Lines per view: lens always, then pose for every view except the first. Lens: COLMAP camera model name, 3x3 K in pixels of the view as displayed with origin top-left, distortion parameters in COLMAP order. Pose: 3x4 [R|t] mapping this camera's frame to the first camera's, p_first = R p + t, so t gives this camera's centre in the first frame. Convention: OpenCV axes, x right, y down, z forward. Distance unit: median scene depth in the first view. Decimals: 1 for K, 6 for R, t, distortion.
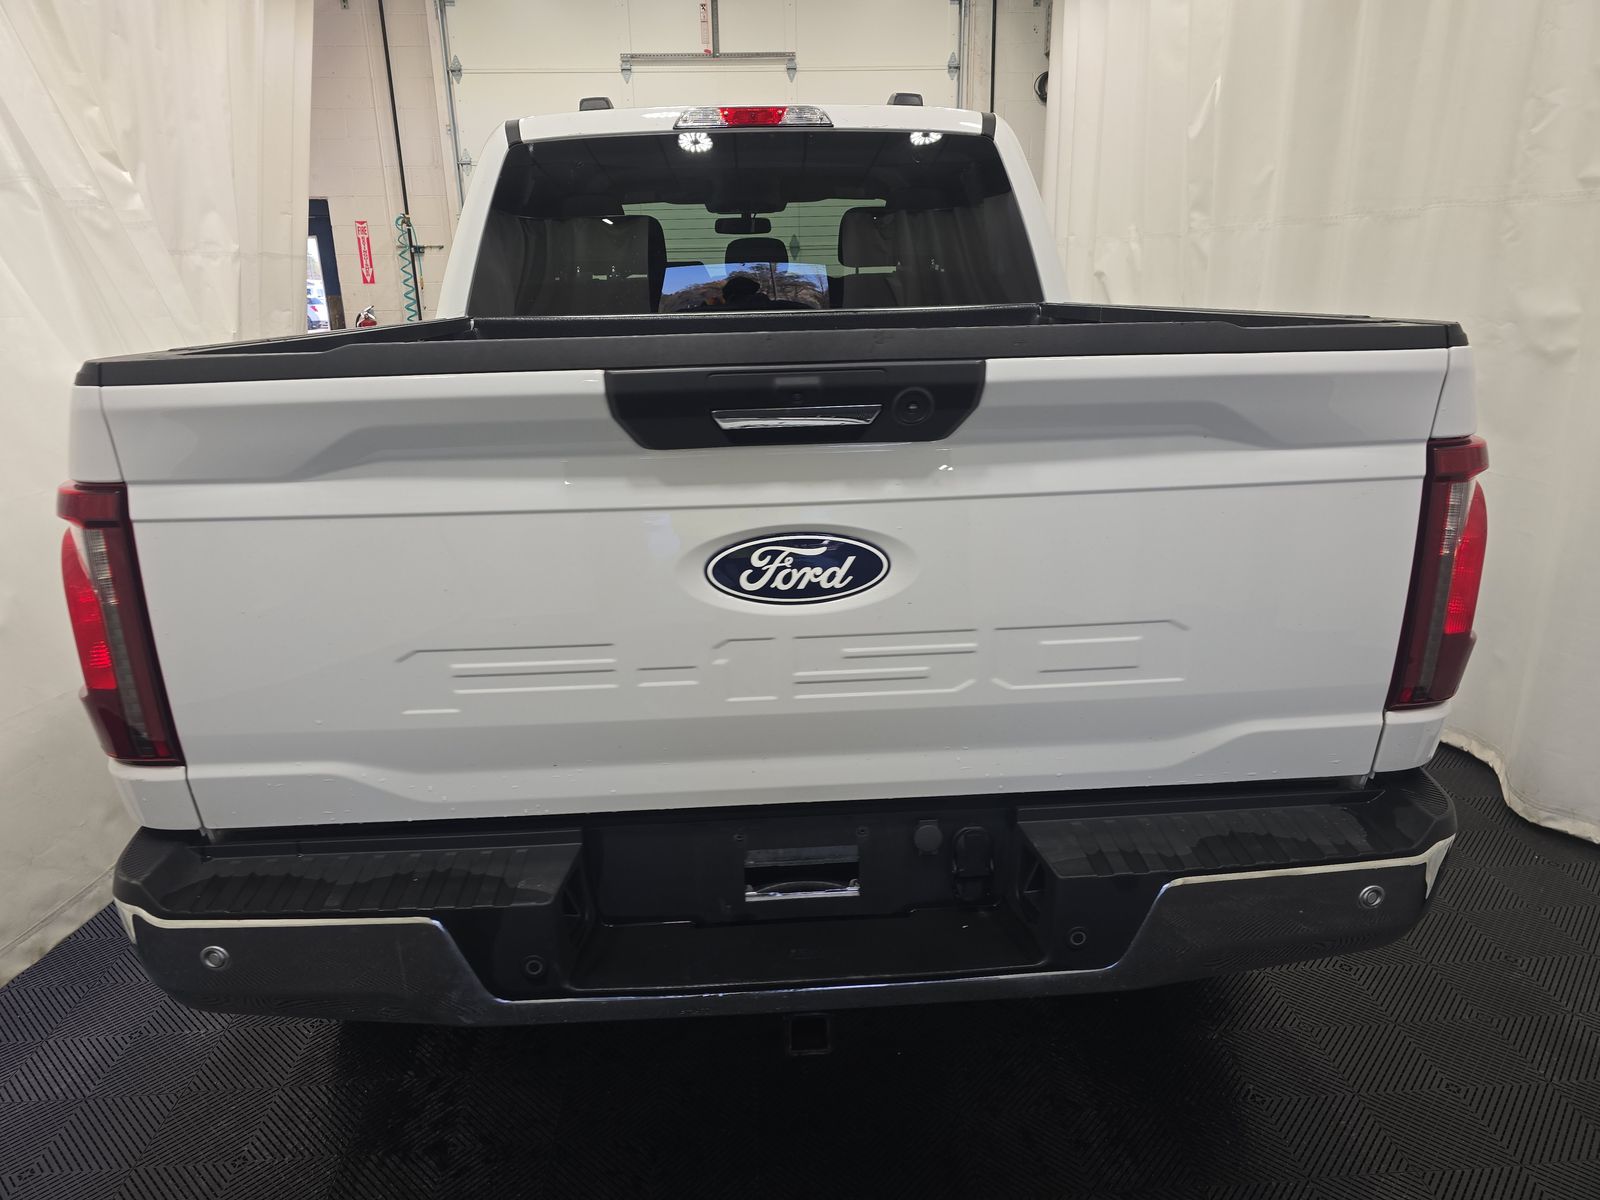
lens RADIAL K [[1101.5, 0, 800.0], [0, 1101.5, 600.0], [0, 0, 1]] dist [0.065646, -0.061661]
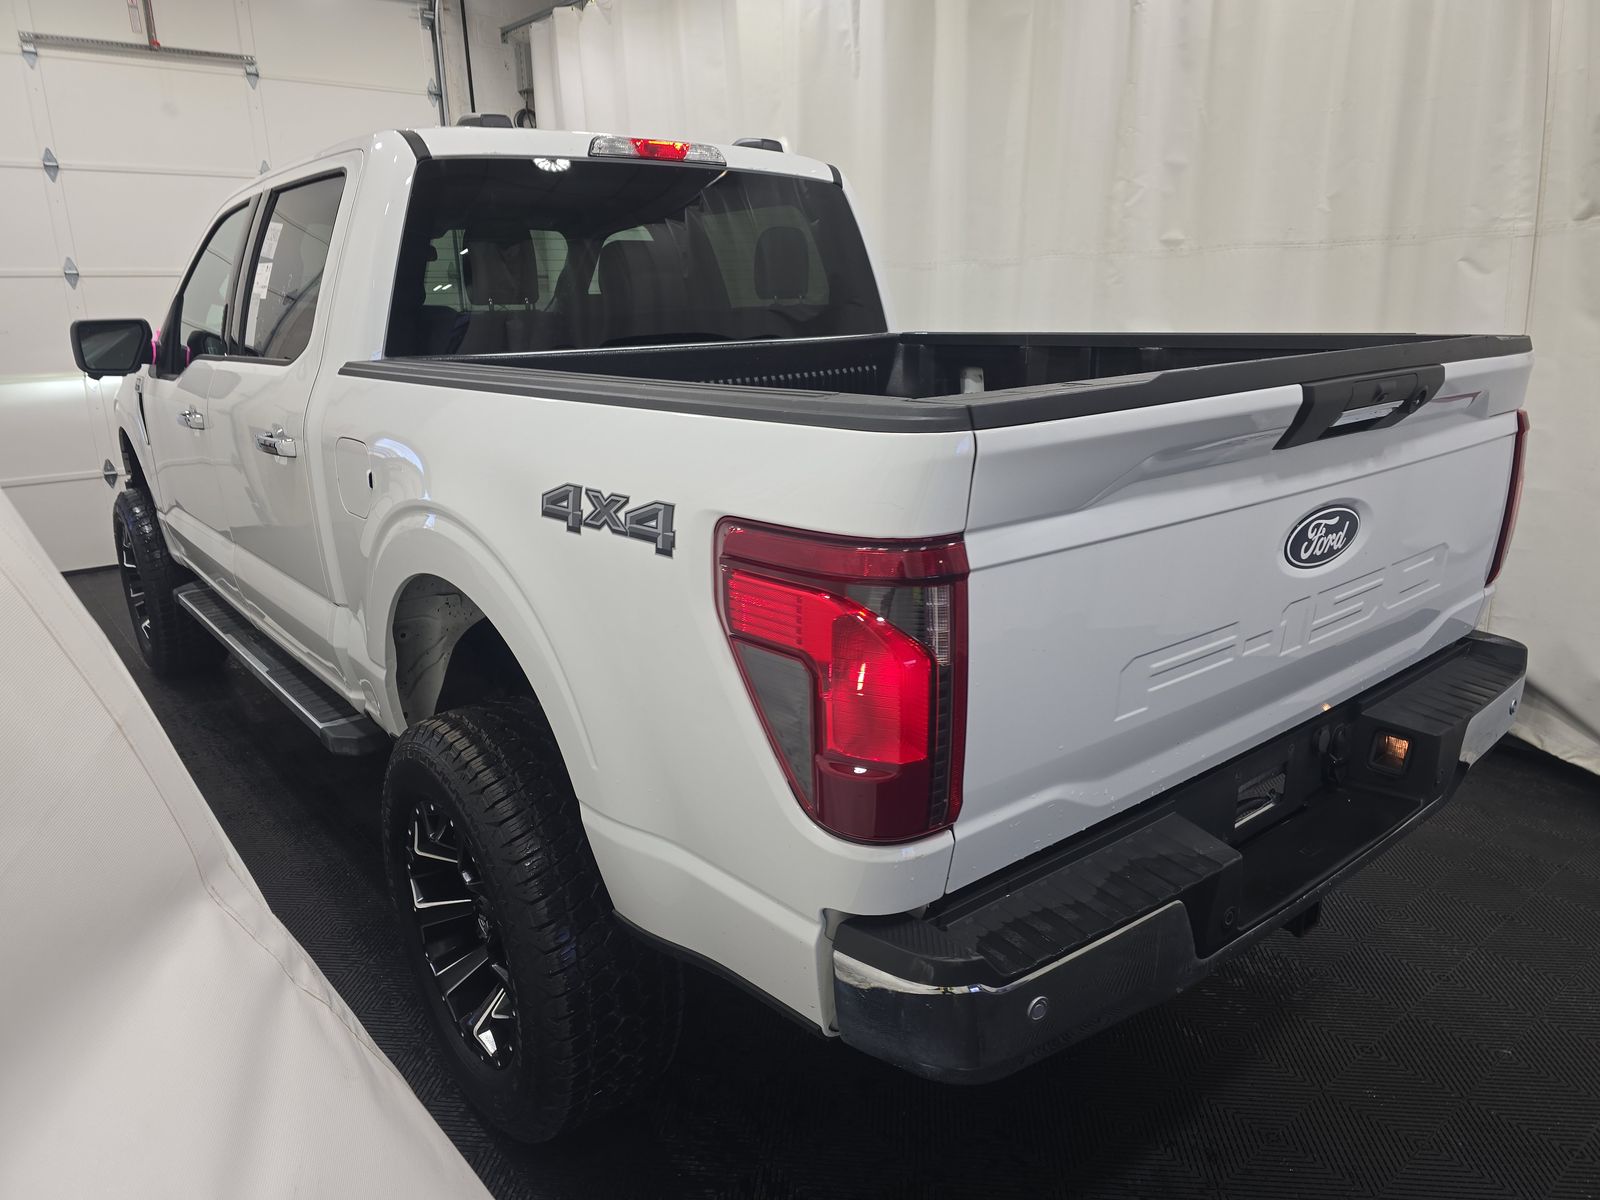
lens RADIAL K [[1108.0, 0, 825.5], [0, 1108.0, 597.6], [0, 0, 1]] dist [0.055566, -0.045976]
pose [[0.798862, -0.154685, 0.581284, -1.082207], [0.172662, 0.984670, 0.024738, -0.080366], [-0.576200, 0.080603, 0.813324, 0.267349]]
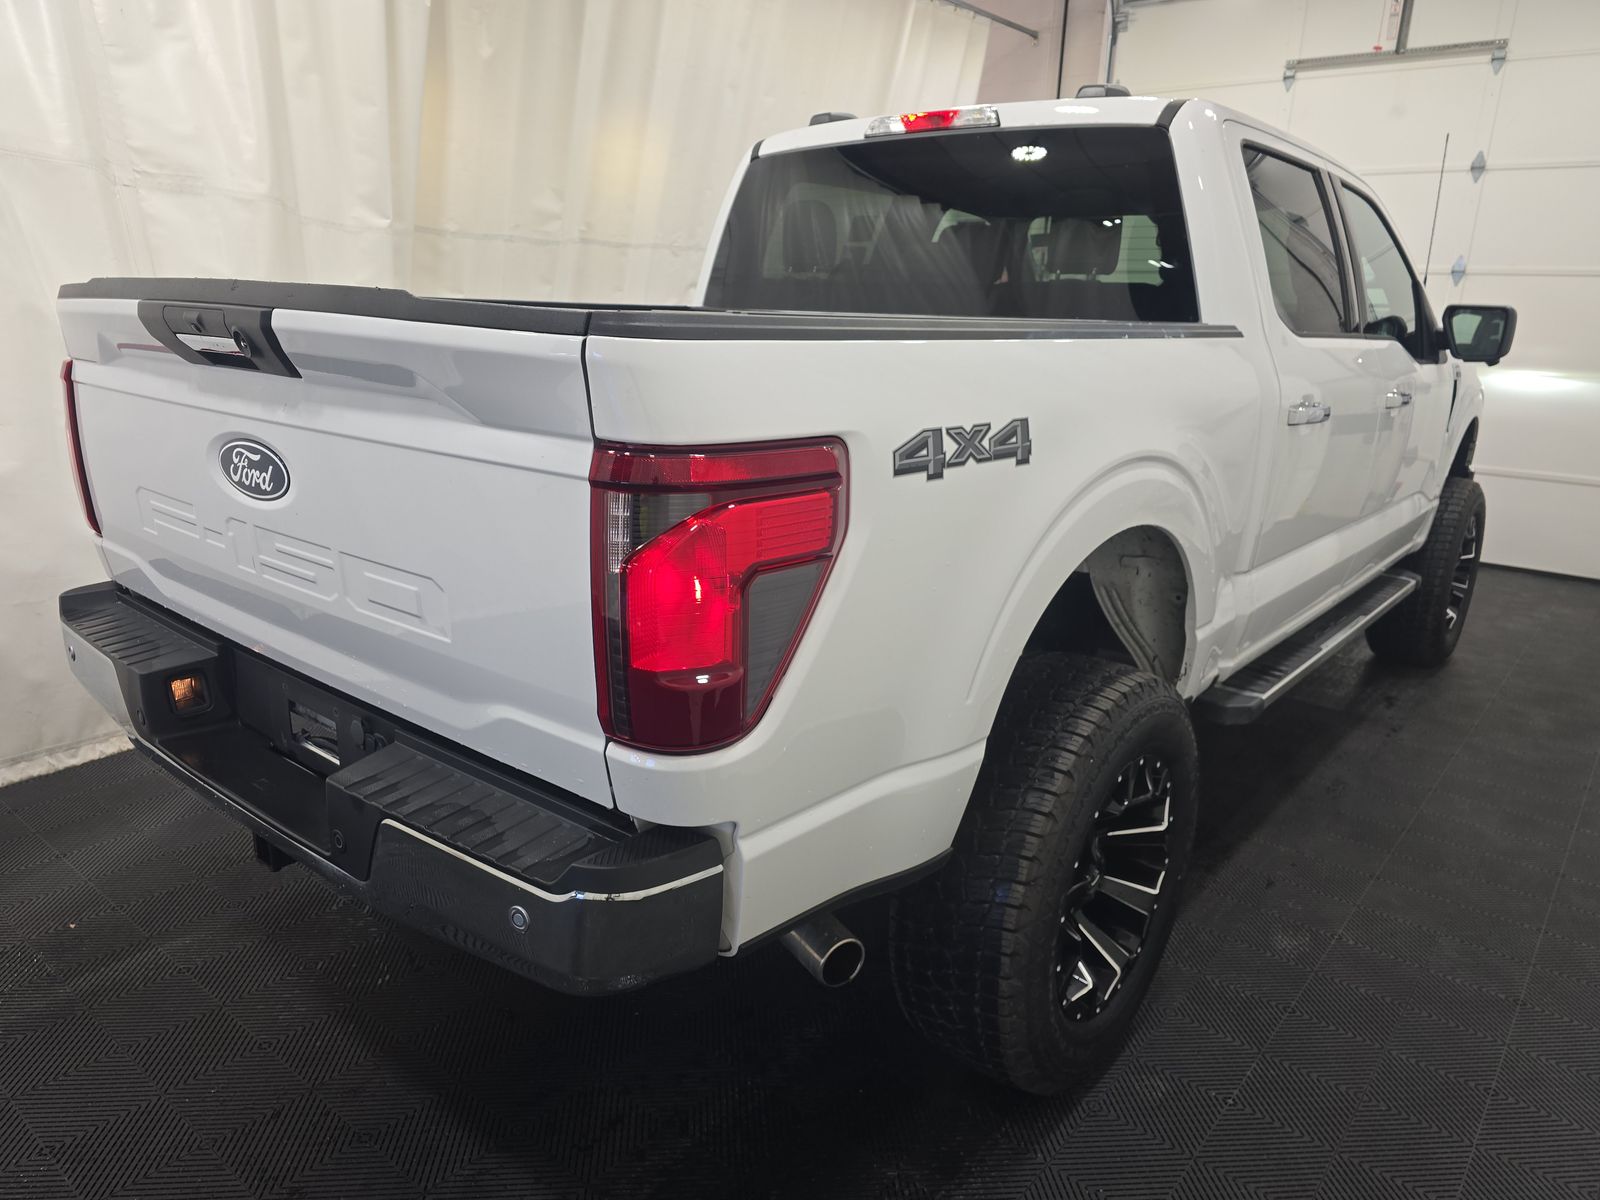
lens RADIAL K [[1101.5, 0, 800.0], [0, 1101.5, 600.0], [0, 0, 1]] dist [0.065646, -0.061661]
pose [[0.724642, 0.222513, -0.652213, 1.186794], [-0.237860, 0.969032, 0.066326, -0.106050], [0.646773, 0.107073, 0.755129, 0.408843]]
